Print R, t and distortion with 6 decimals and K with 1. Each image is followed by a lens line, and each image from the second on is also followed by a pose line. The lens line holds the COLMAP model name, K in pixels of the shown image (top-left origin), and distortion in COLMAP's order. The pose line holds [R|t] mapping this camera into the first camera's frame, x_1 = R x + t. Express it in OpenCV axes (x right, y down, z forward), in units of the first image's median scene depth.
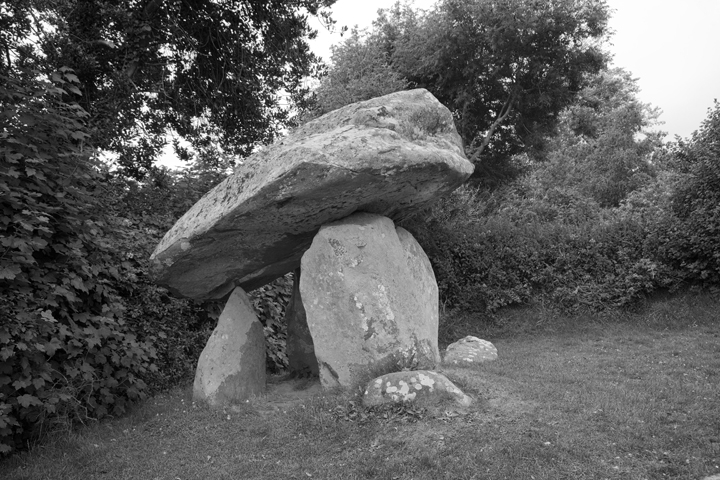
lens RADIAL K [[650.8, 0, 363.4], [0, 650.8, 239.5], [0, 0, 1]] dist [-0.016043, 0.014755]
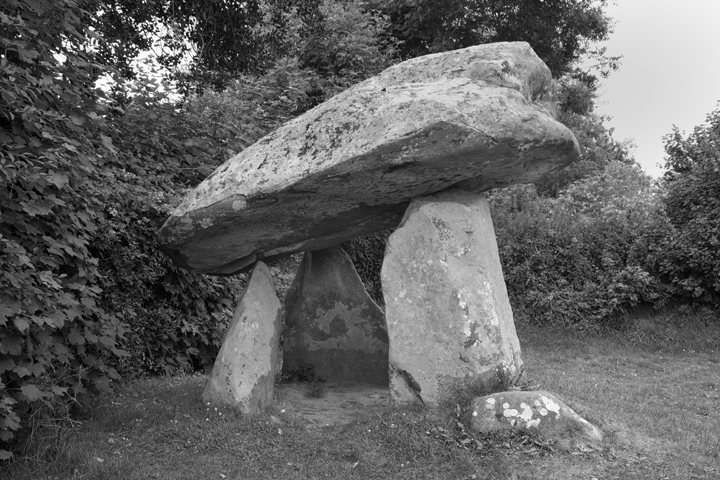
lens RADIAL K [[807.4, 0, 361.3], [0, 807.4, 237.0], [0, 0, 1]] dist [0.064345, 0.011150]
pose [[0.975513, 0.107128, 0.192090, -0.318659], [-0.114396, 0.993065, 0.027122, 0.004965], [-0.187852, -0.048433, 0.981003, 0.041895]]
